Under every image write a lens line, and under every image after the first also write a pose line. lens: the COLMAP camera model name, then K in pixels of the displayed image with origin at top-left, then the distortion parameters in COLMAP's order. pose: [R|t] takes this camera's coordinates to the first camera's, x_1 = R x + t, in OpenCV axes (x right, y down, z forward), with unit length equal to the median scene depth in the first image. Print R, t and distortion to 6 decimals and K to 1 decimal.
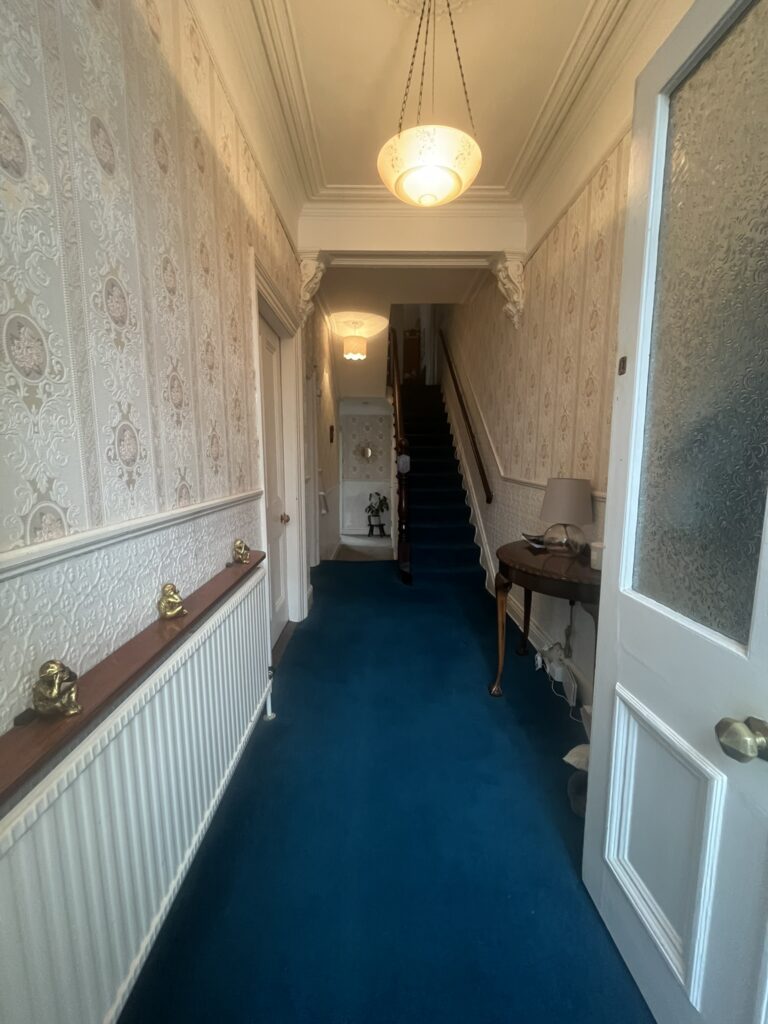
lens RADIAL K [[419.6, 0, 385.4], [0, 419.6, 510.6], [0, 0, 1]] dist [-0.001751, -0.001203]
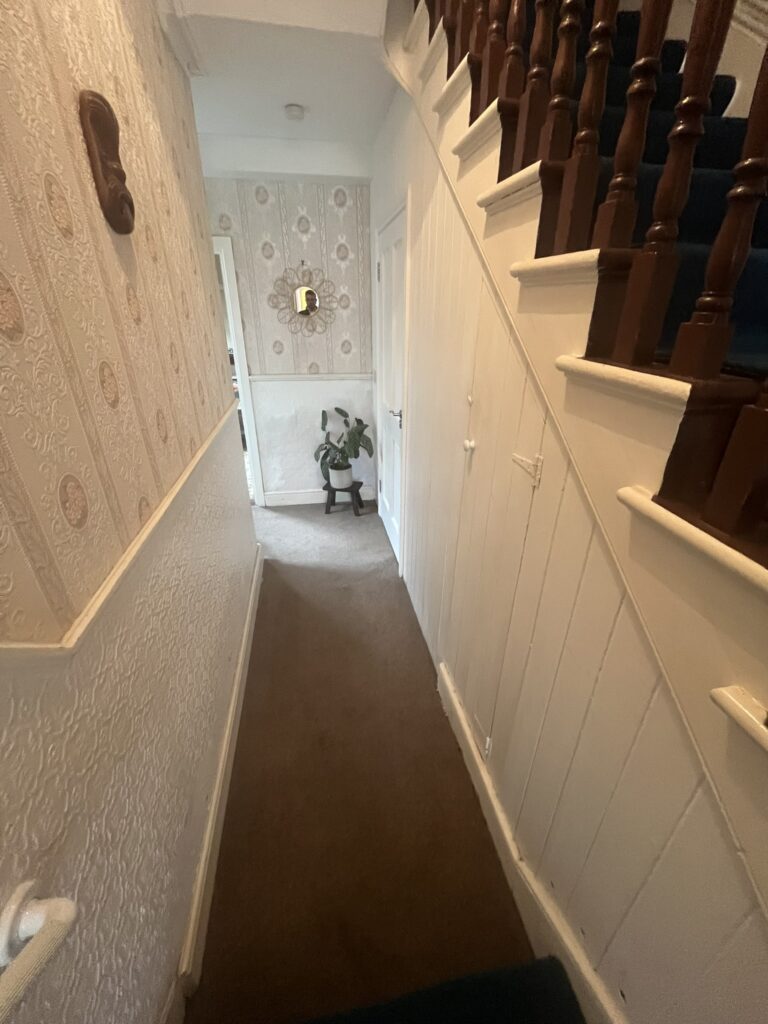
lens RADIAL K [[419.6, 0, 384.5], [0, 419.6, 509.9], [0, 0, 1]] dist [-0.001751, -0.001203]
pose [[0.987793, -0.069795, 0.139258, -0.155517], [0.022405, 0.948366, 0.316386, -0.296531], [-0.154150, -0.309403, 0.938354, 2.194014]]
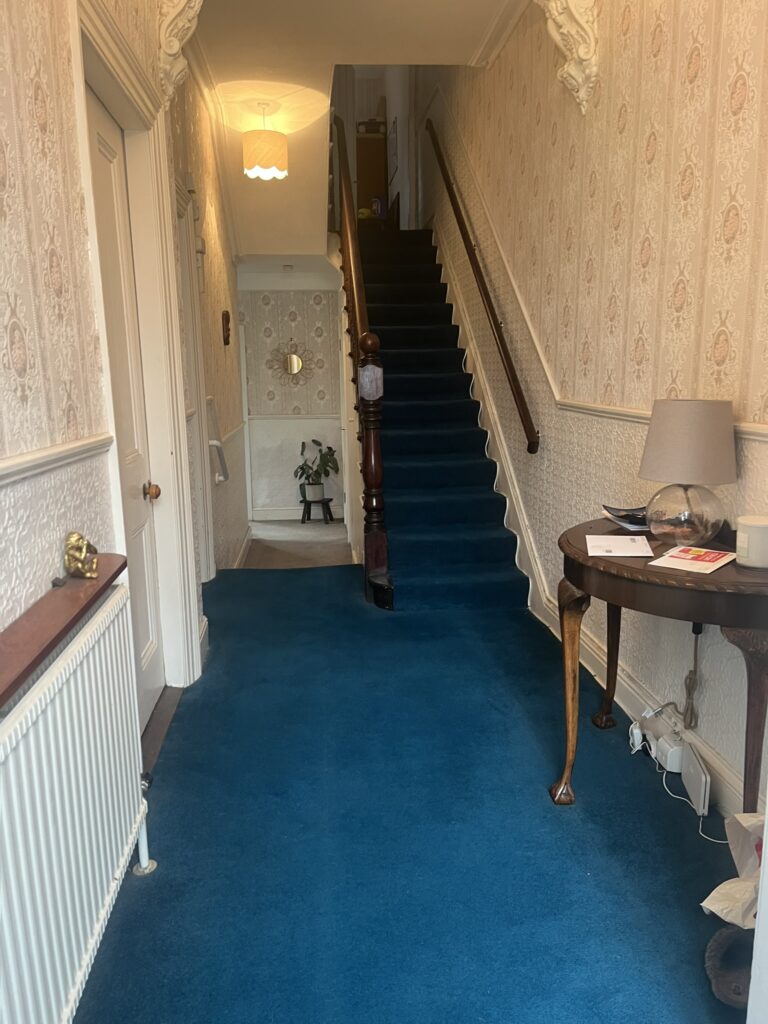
lens RADIAL K [[781.2, 0, 382.1], [0, 781.2, 520.2], [0, 0, 1]] dist [0.076747, -0.103526]
pose [[0.997075, -0.032307, 0.069266, -0.029206], [0.028153, 0.997794, 0.060128, 0.004600], [-0.071055, -0.058002, 0.995785, 0.013172]]
